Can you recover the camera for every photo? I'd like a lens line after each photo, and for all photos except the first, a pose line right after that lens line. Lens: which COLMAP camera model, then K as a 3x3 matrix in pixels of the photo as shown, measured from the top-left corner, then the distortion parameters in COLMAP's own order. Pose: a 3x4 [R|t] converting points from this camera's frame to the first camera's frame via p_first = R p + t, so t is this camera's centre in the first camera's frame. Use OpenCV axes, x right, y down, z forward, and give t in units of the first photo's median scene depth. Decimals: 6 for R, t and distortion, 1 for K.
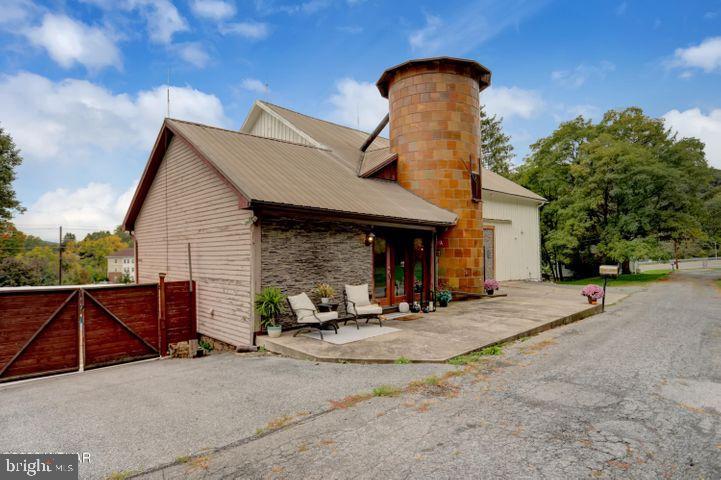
lens RADIAL K [[418.9, 0, 359.1], [0, 418.9, 242.1], [0, 0, 1]] dist [-0.029120, 0.000868]
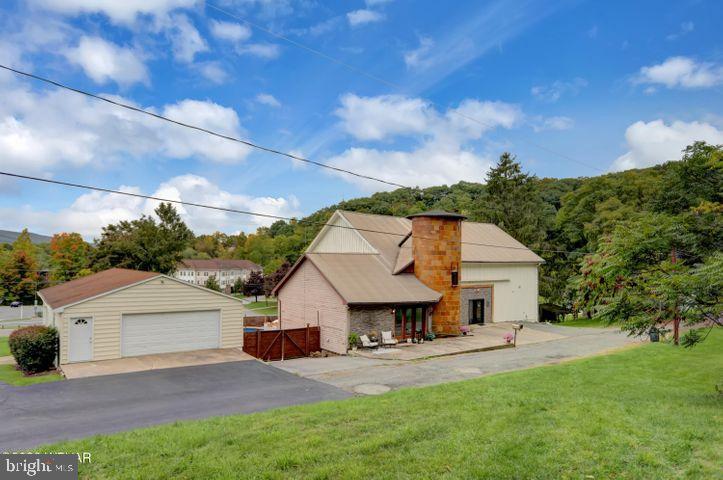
lens RADIAL K [[539.6, 0, 361.6], [0, 539.6, 242.9], [0, 0, 1]] dist [-0.016231, -0.002327]
pose [[0.991779, 0.021240, -0.126184, 0.231446], [-0.020469, 0.999763, 0.007406, -0.426202], [0.126312, -0.004762, 0.991979, -2.100532]]
